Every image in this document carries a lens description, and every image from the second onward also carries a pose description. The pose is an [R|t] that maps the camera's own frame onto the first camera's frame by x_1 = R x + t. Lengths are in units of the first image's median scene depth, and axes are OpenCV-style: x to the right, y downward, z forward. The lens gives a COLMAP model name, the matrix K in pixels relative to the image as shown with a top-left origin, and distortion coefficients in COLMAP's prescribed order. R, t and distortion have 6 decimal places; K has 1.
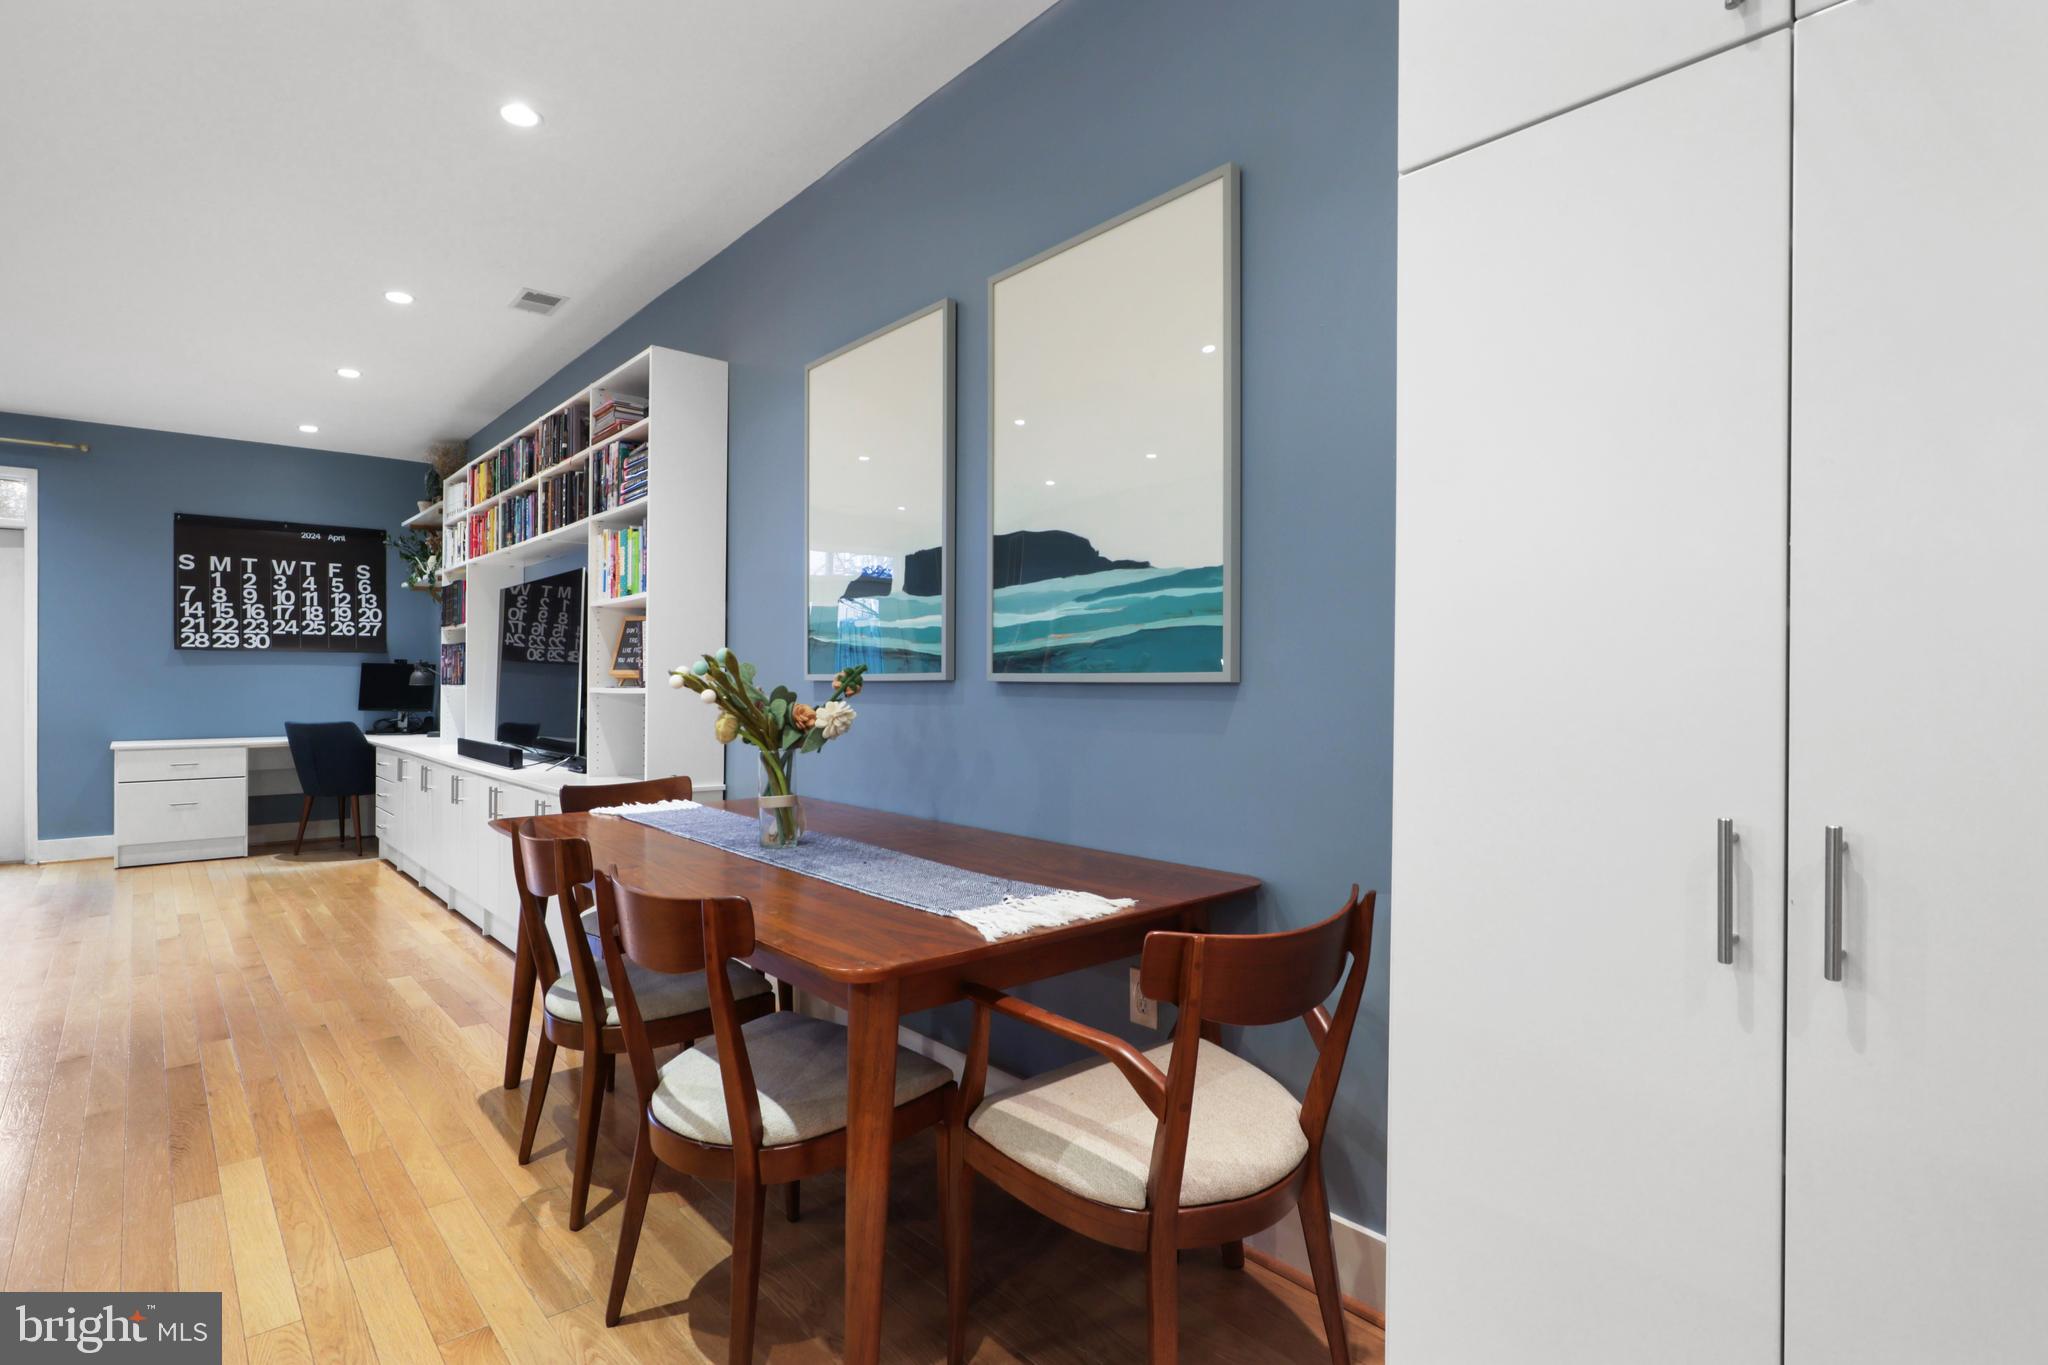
lens RADIAL K [[1031.6, 0, 1025.8], [0, 1031.6, 675.6], [0, 0, 1]] dist [-0.022458, 0.013135]
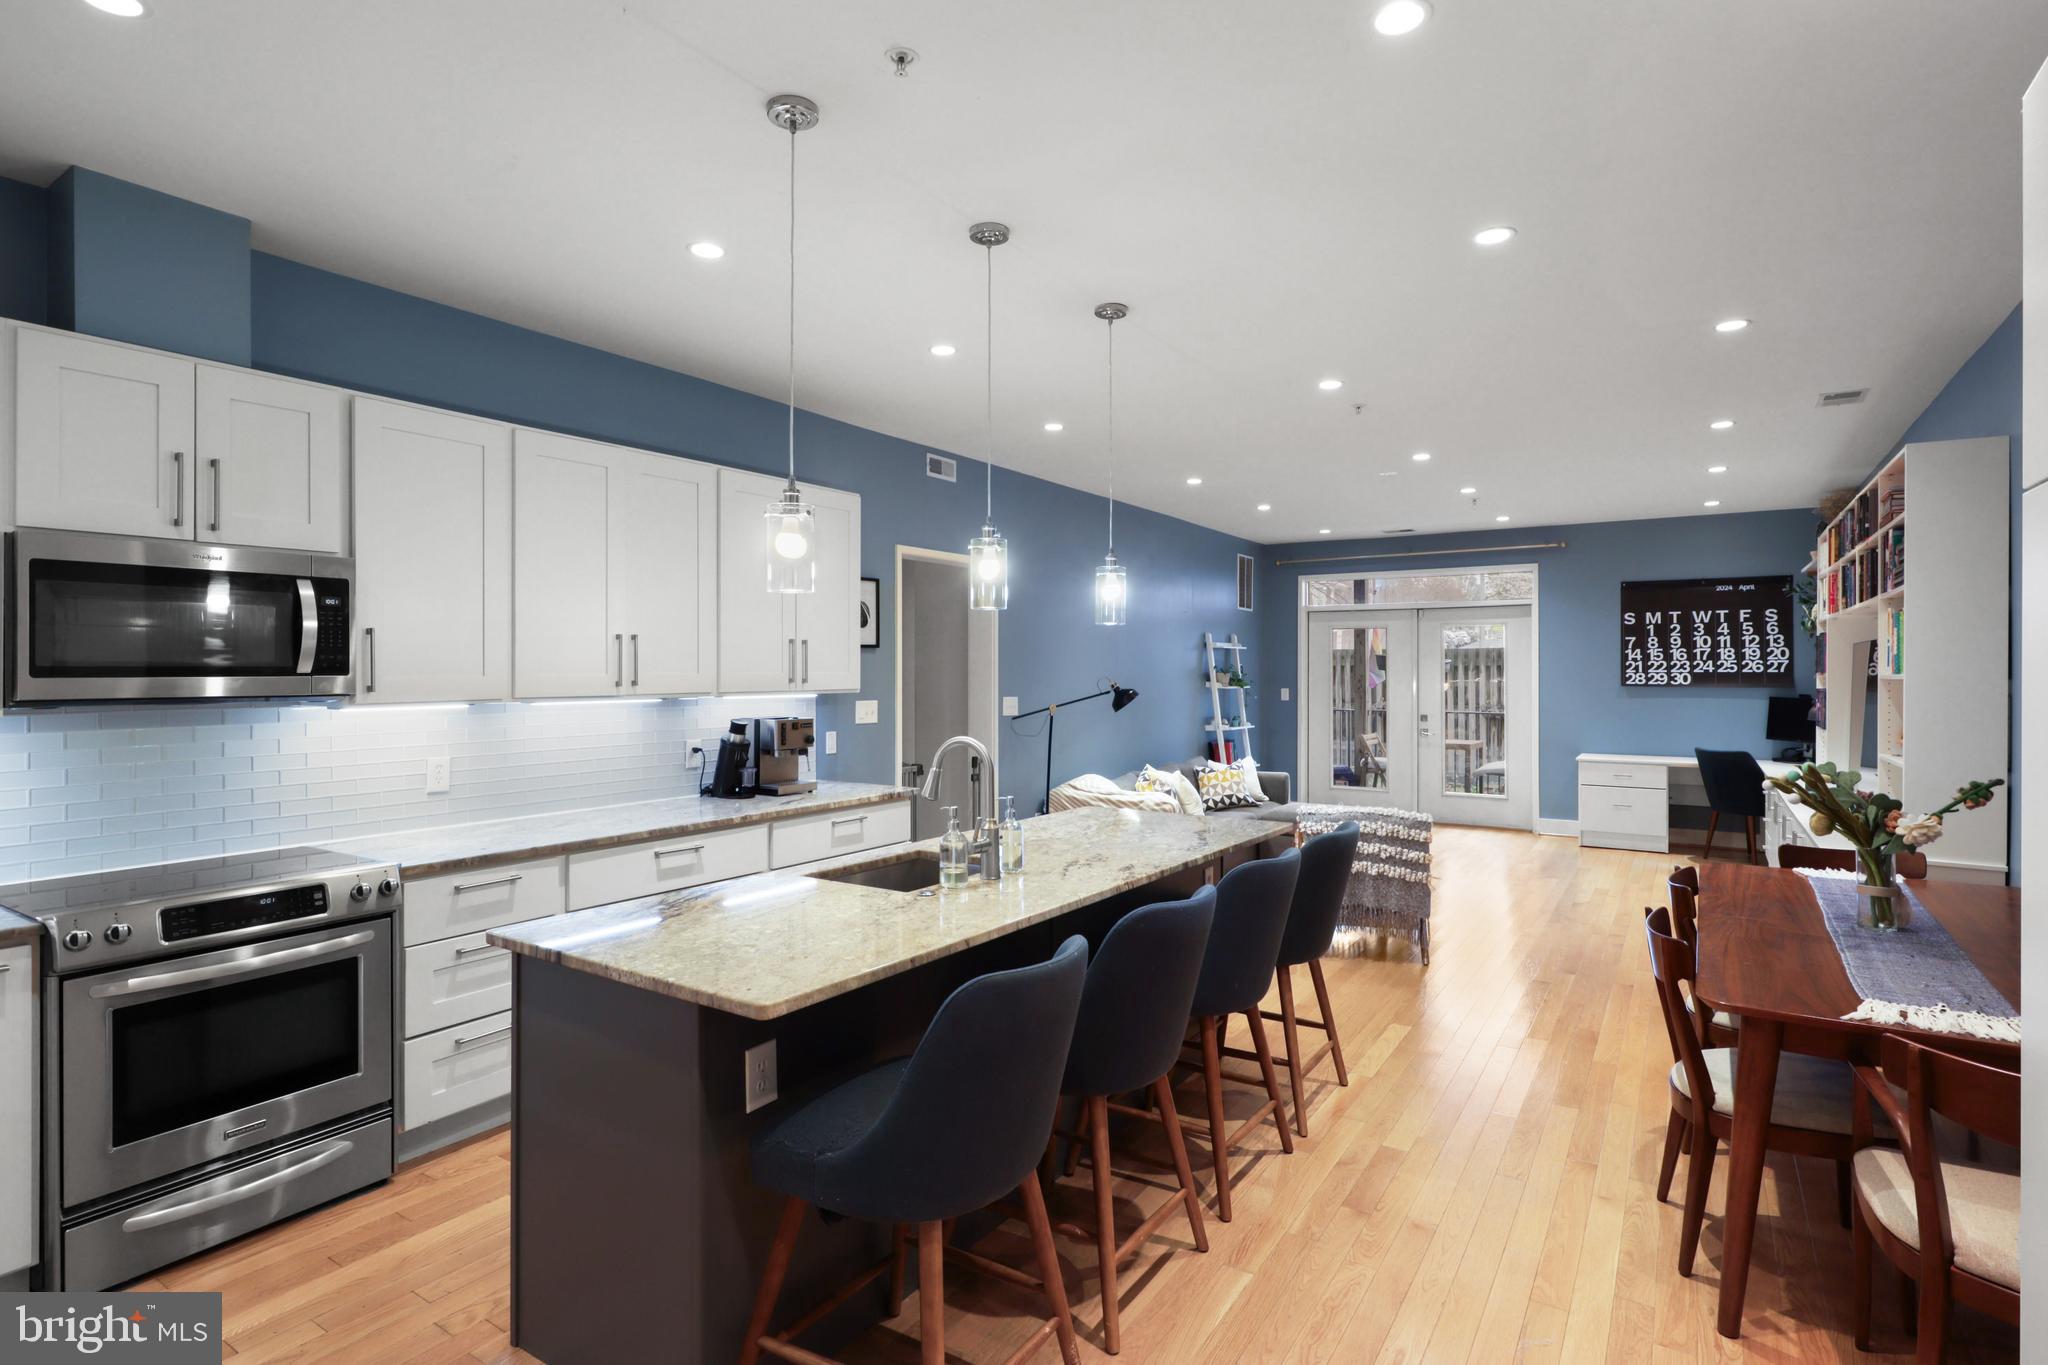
lens RADIAL K [[1031.6, 0, 1033.5], [0, 1031.6, 665.0], [0, 0, 1]] dist [-0.022458, 0.013135]
pose [[0.281133, -0.005137, -0.959655, 0.337743], [0.002211, 0.999986, -0.004705, -0.073576], [0.959666, -0.000799, 0.281141, -0.147957]]
